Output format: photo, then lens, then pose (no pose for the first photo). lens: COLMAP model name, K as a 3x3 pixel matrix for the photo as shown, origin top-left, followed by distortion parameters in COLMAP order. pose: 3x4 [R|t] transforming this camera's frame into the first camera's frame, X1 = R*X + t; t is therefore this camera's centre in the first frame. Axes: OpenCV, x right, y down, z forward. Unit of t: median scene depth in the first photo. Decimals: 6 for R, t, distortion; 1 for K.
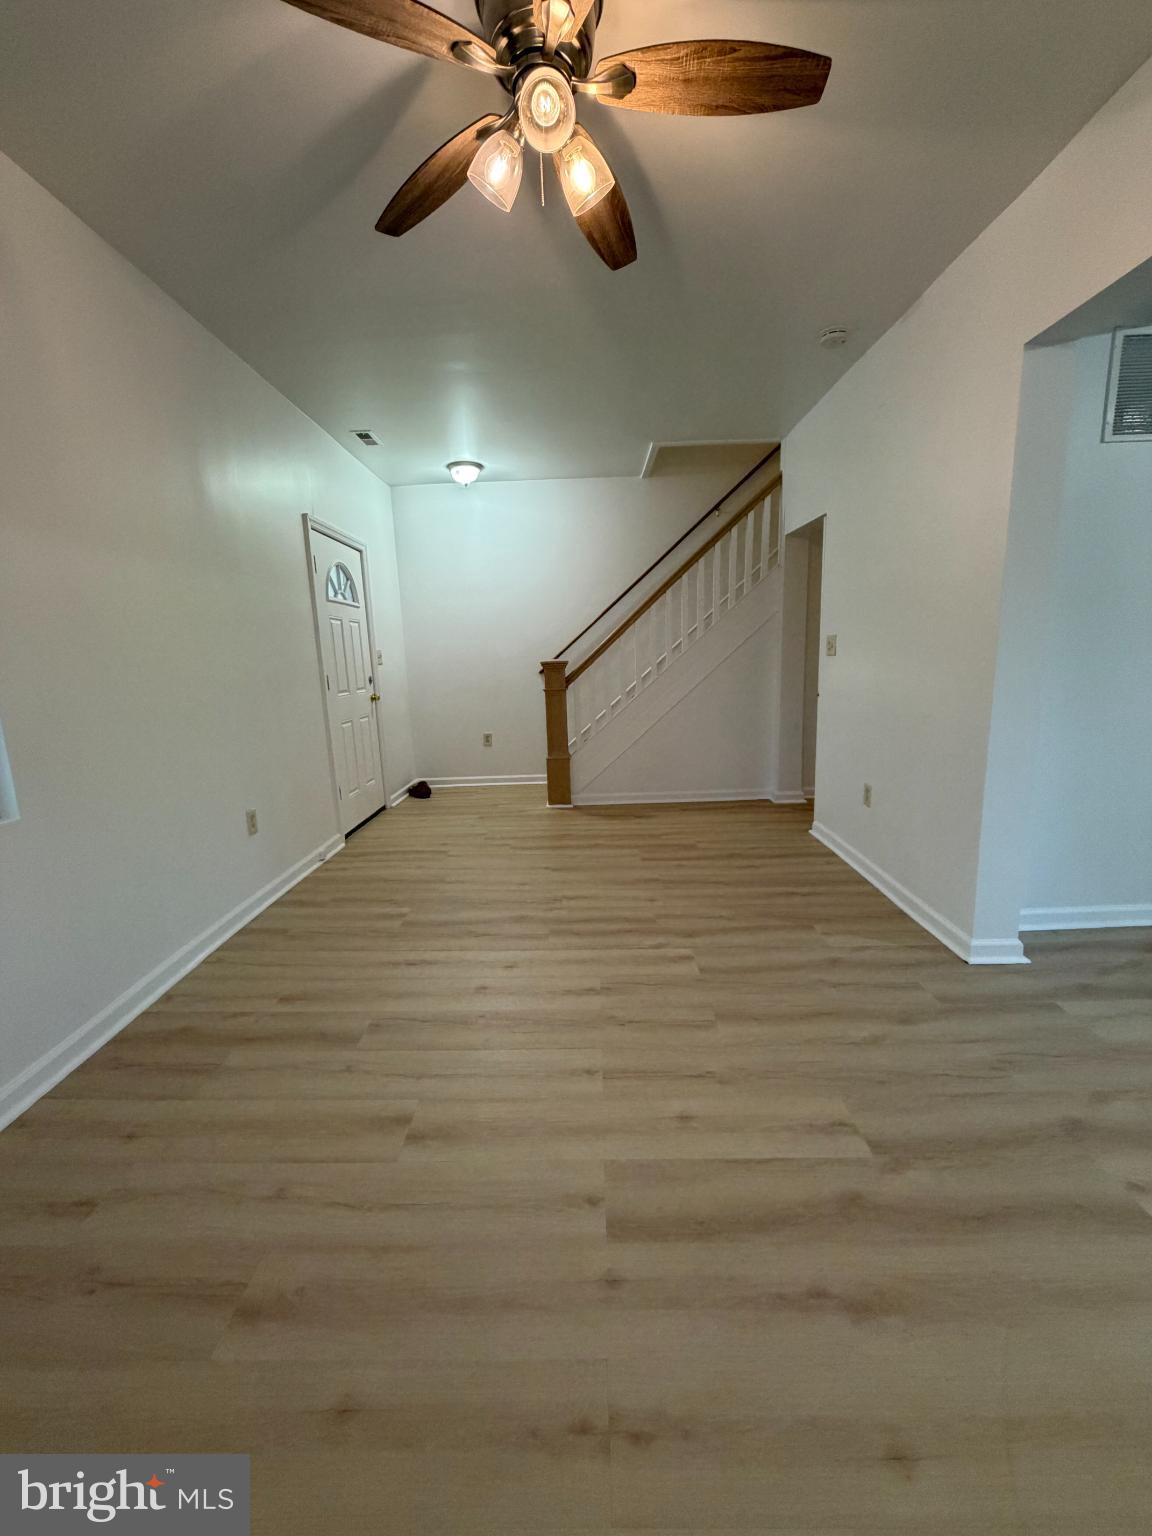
lens RADIAL K [[612.4, 0, 574.9], [0, 612.4, 763.8], [0, 0, 1]] dist [-0.000701, -0.000137]
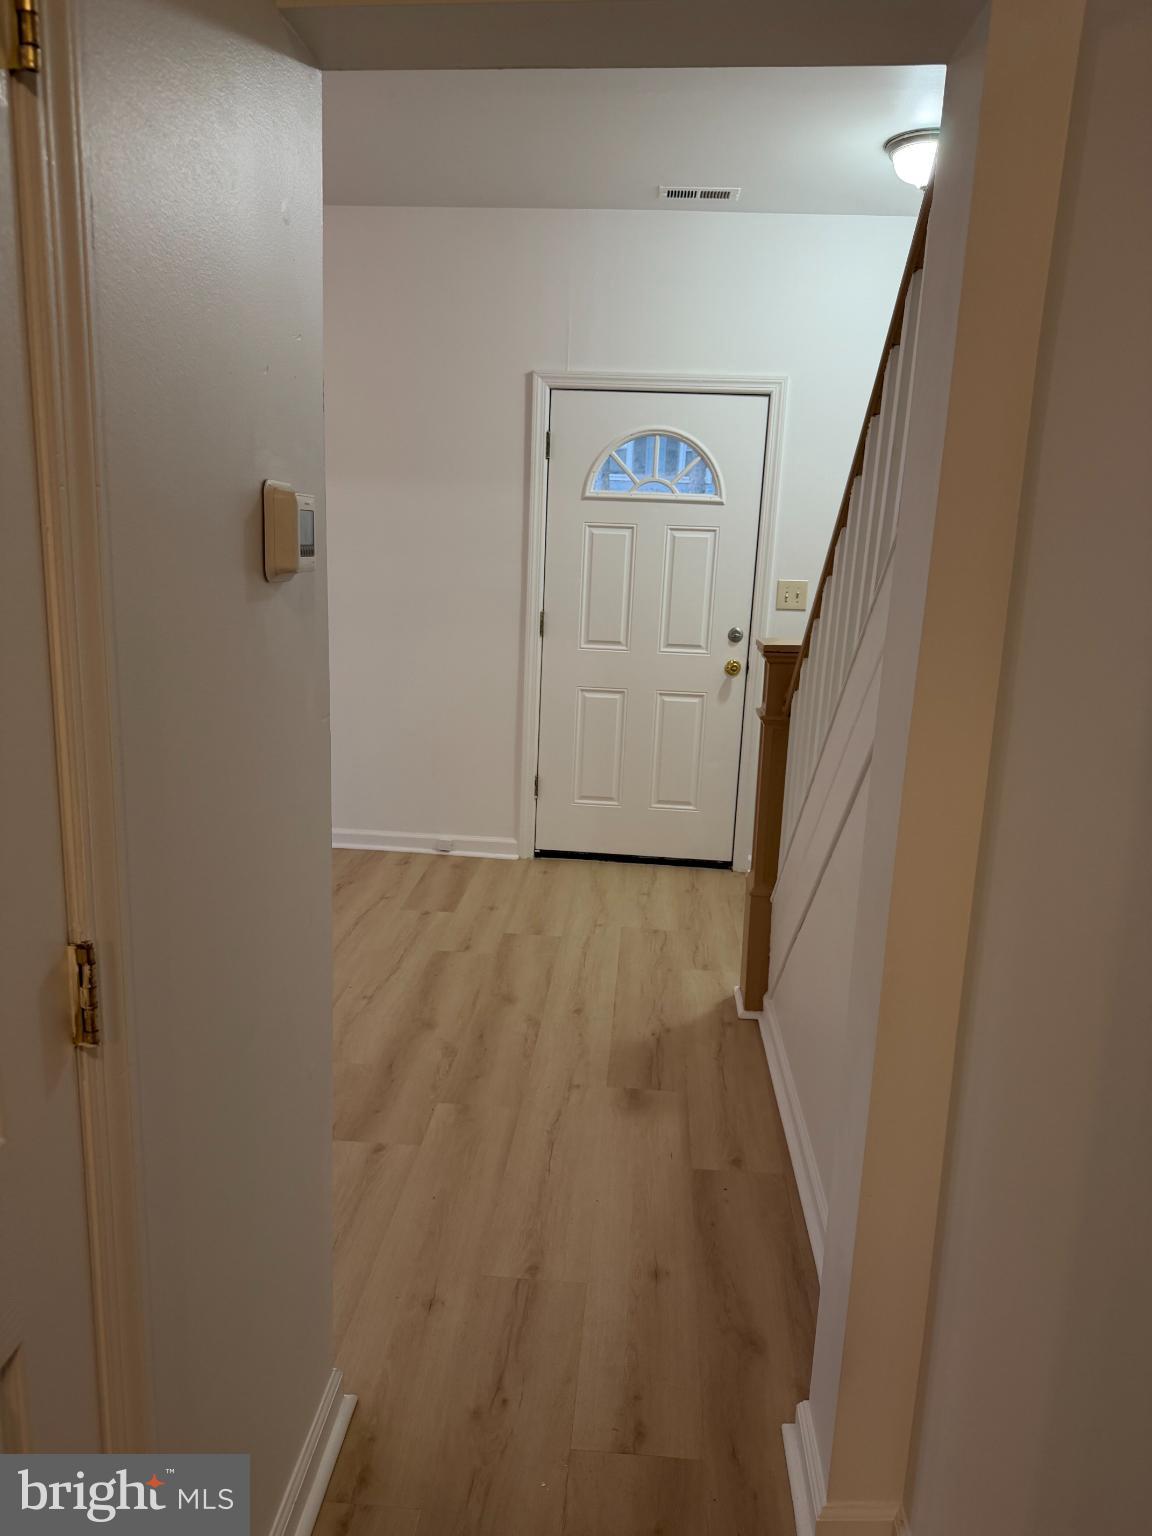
lens RADIAL K [[1072.5, 0, 576.0], [0, 1072.5, 768.0], [0, 0, 1]] dist [0.082077, 0.000493]
pose [[-0.060808, 0.237344, -0.969521, 1.072968], [-0.216603, 0.945034, 0.244935, -0.382714], [0.974364, 0.224895, -0.006056, 1.476822]]
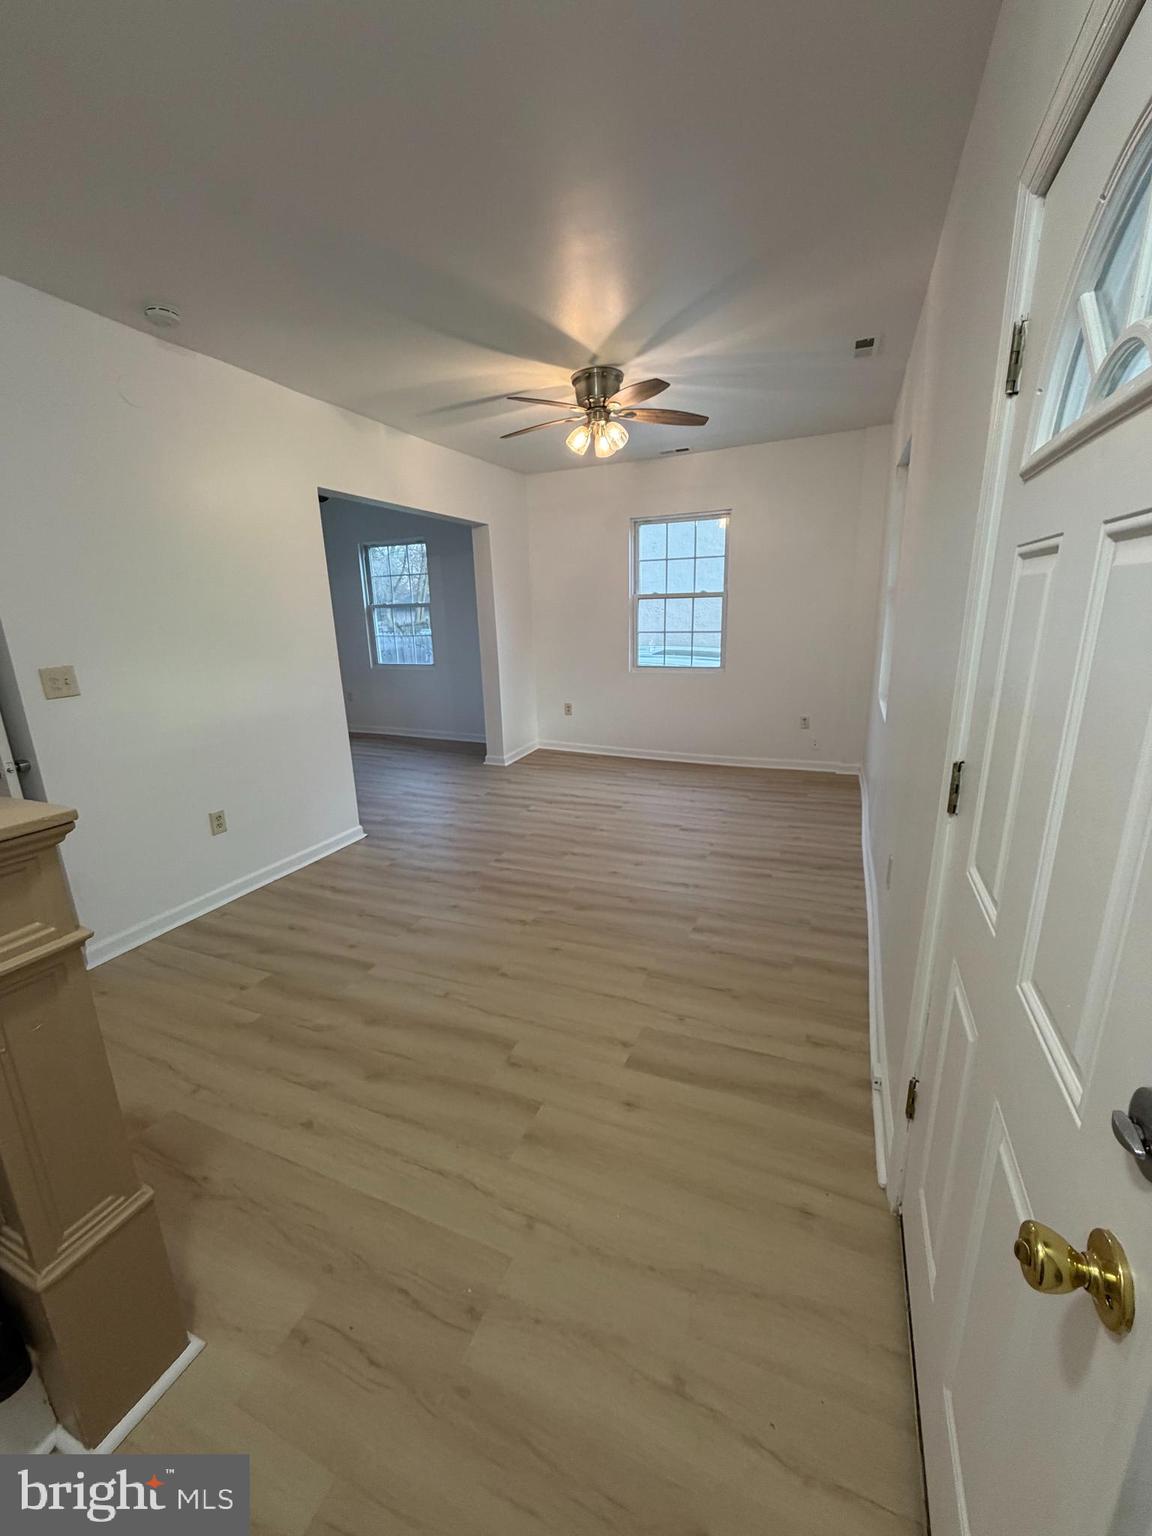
lens RADIAL K [[610.0, 0, 575.5], [0, 610.0, 763.4], [0, 0, 1]] dist [-0.001670, 0.000504]
pose [[-0.920903, -0.034704, 0.388243, -0.478485], [0.131573, 0.909895, 0.393421, -0.390826], [-0.366913, 0.413385, -0.833359, 1.796915]]
